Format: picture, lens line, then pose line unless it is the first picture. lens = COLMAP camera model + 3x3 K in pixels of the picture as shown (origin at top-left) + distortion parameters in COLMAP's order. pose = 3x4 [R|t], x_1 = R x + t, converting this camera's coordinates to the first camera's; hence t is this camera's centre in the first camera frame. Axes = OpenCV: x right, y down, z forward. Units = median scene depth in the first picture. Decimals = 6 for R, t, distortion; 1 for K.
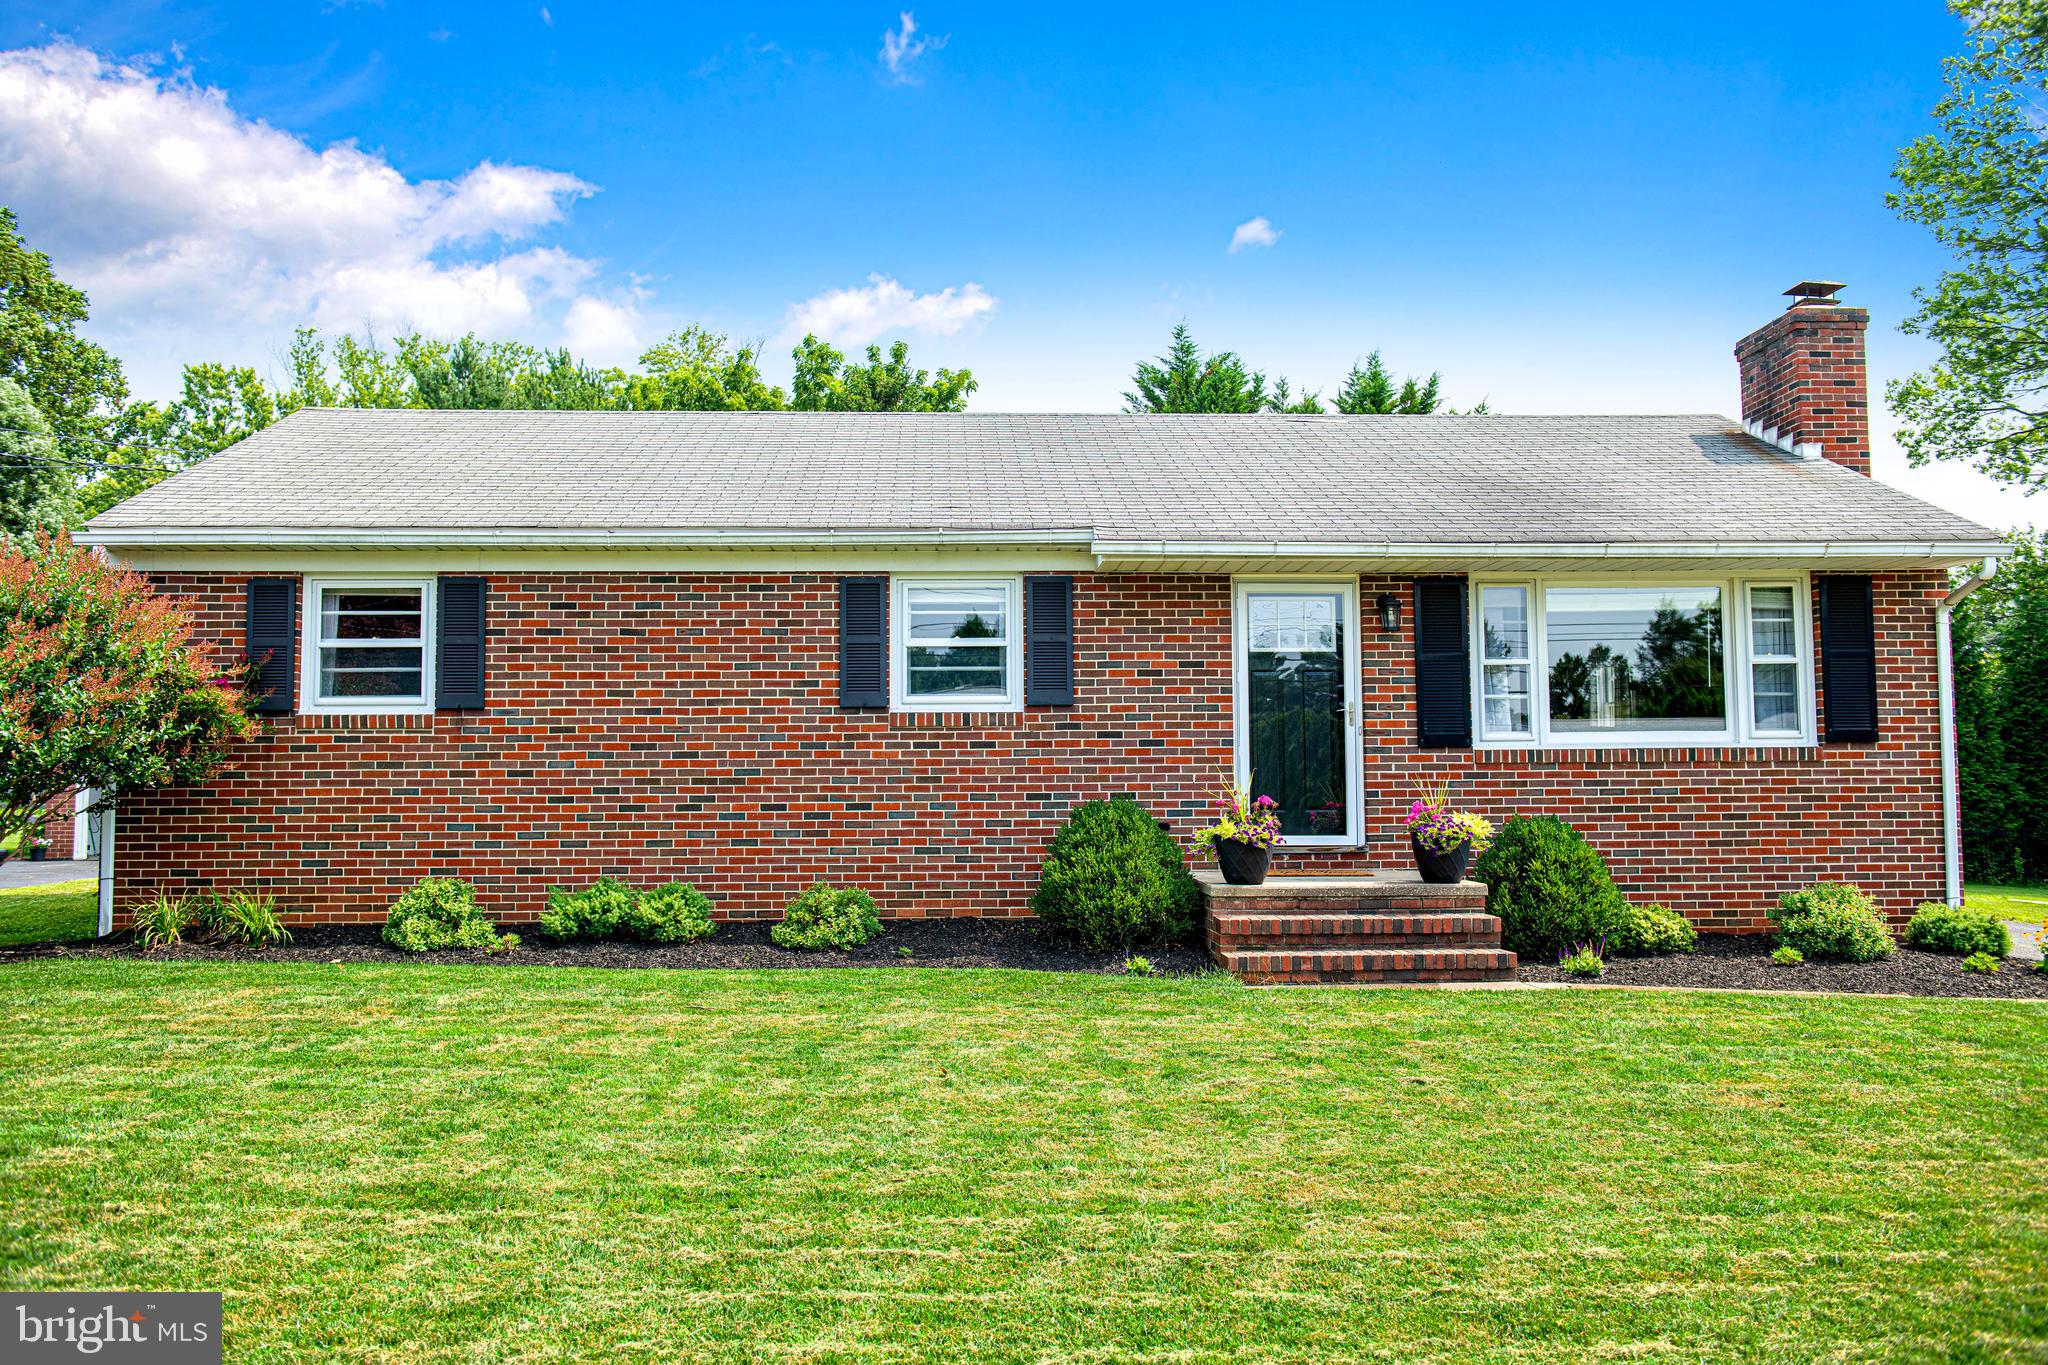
lens RADIAL K [[1759.2, 0, 1040.1], [0, 1759.2, 678.4], [0, 0, 1]] dist [0.002979, -0.016298]
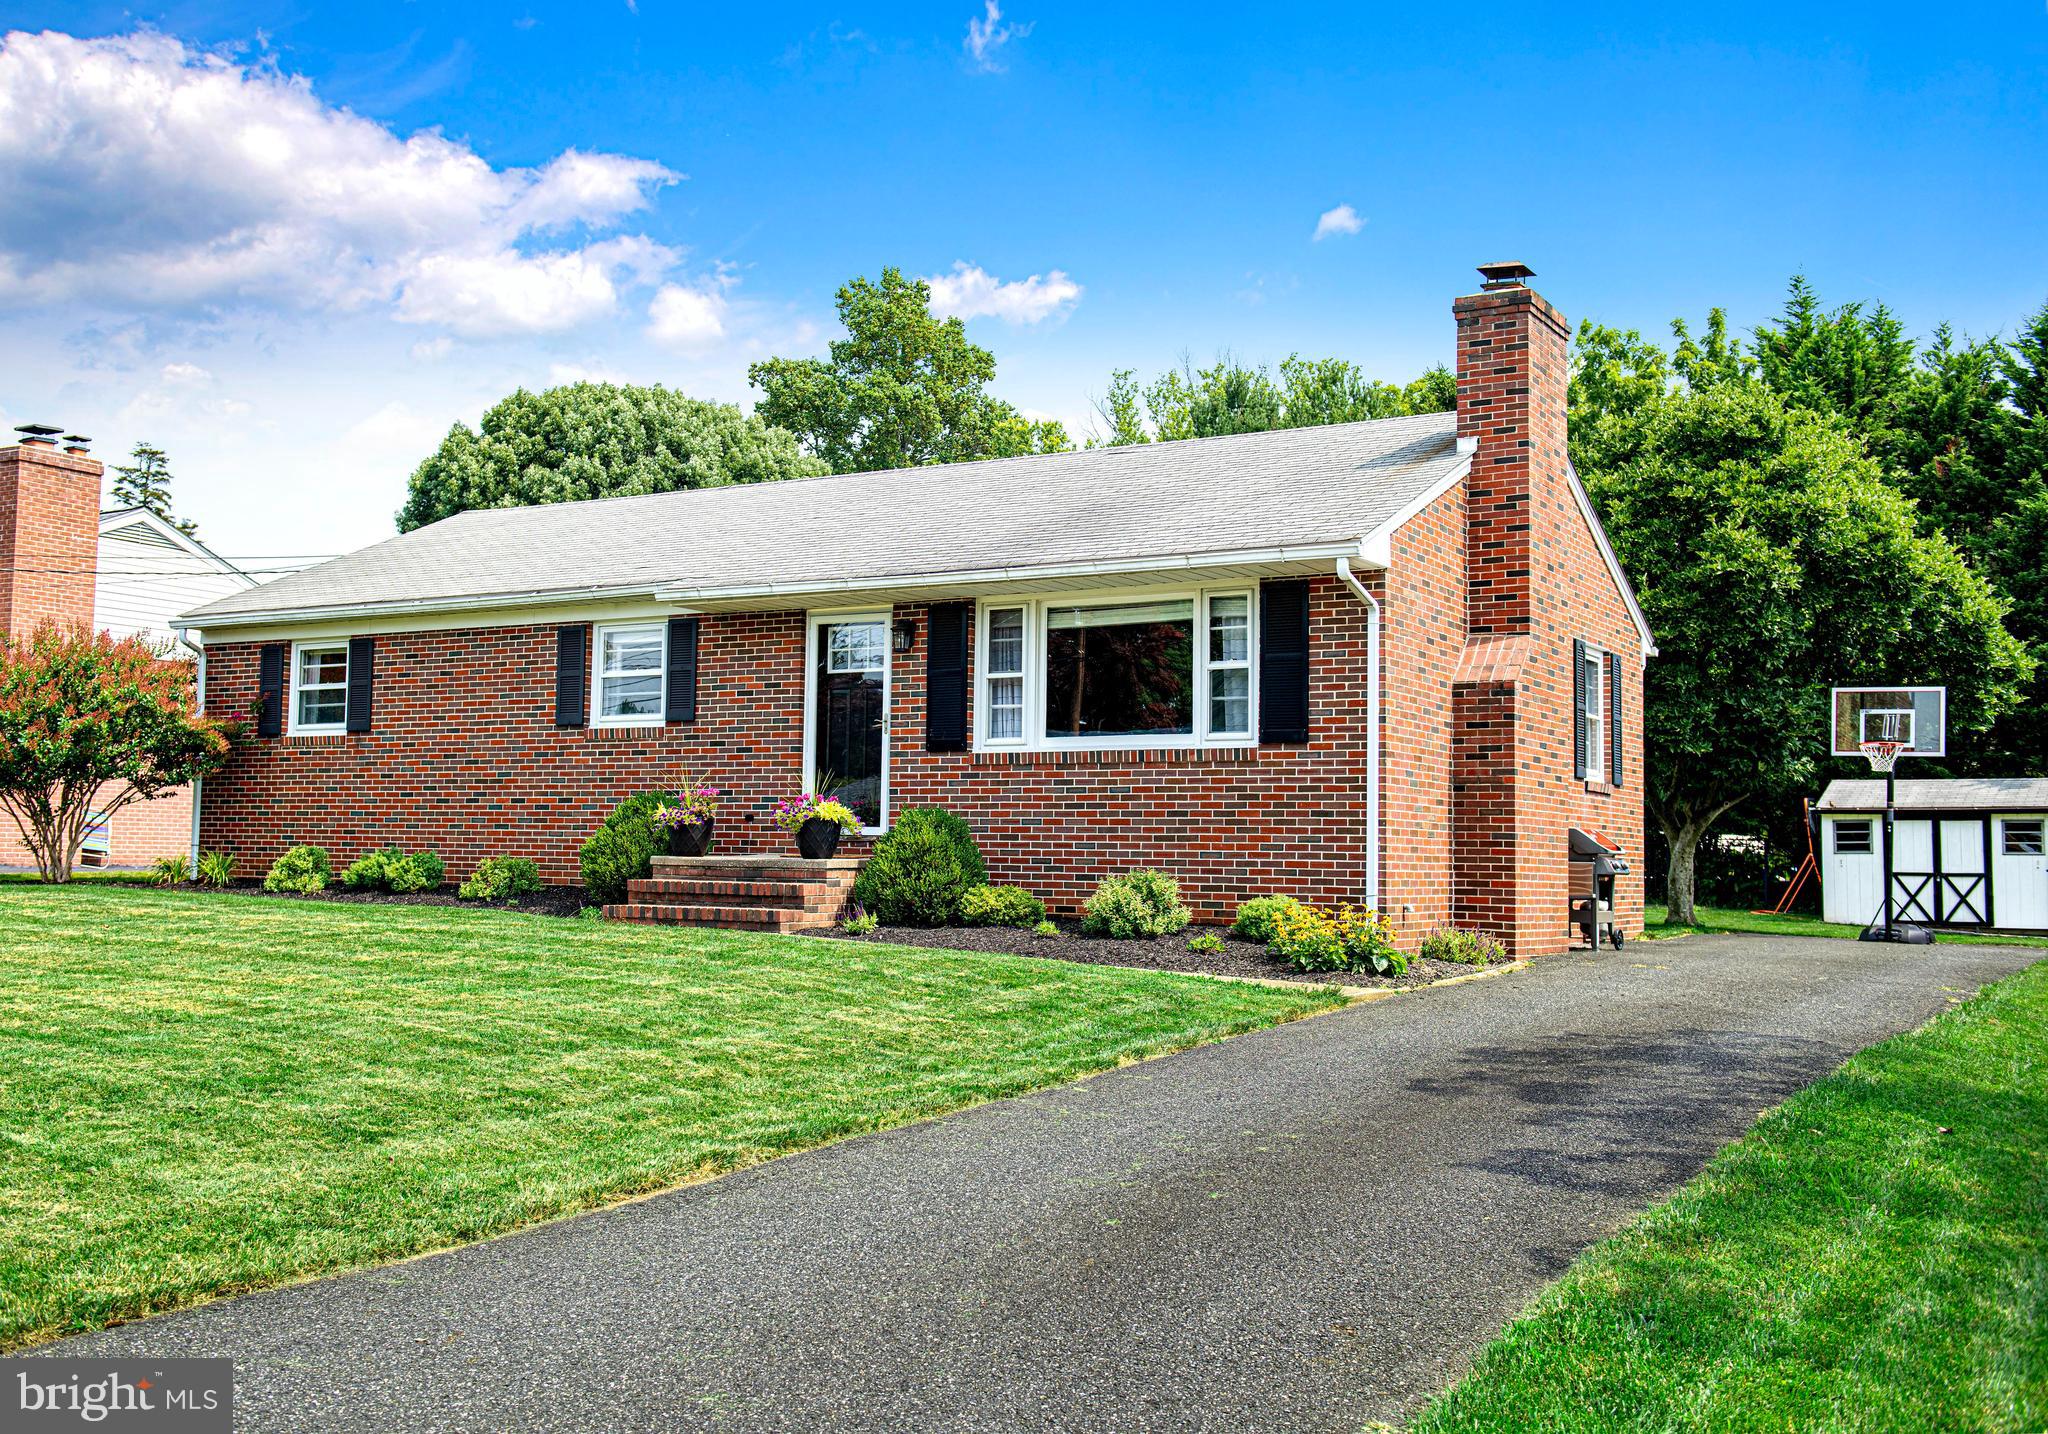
lens RADIAL K [[2096.2, 0, 976.7], [0, 2096.2, 717.2], [0, 0, 1]] dist [0.020830, 0.000000]
pose [[0.824005, -0.019394, -0.566250, 1.017990], [0.017254, 0.999809, -0.009135, 0.029661], [0.566319, -0.002242, 0.824183, -0.117210]]
